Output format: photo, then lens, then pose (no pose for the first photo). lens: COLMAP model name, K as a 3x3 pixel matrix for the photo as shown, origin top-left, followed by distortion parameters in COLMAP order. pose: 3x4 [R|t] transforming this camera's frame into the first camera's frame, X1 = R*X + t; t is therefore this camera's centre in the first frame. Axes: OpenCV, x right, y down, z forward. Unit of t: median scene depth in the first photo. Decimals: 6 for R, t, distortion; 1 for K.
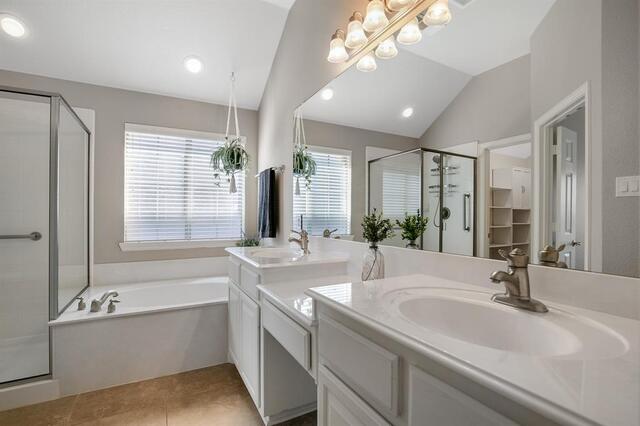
lens RADIAL K [[289.4, 0, 318.5], [0, 289.4, 215.1], [0, 0, 1]] dist [-0.011529, -0.001626]
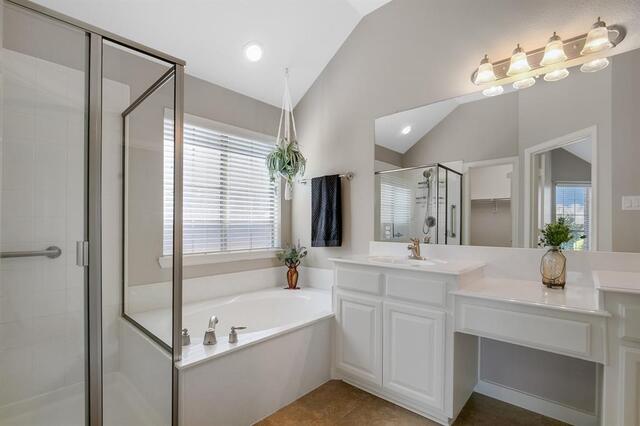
lens RADIAL K [[289.4, 0, 327.6], [0, 289.4, 223.7], [0, 0, 1]] dist [-0.011529, -0.001626]
pose [[0.943025, -0.000591, 0.332722, -0.490764], [-0.000356, 0.999996, 0.002785, -0.000463], [-0.332722, -0.002745, 0.943021, 0.089901]]
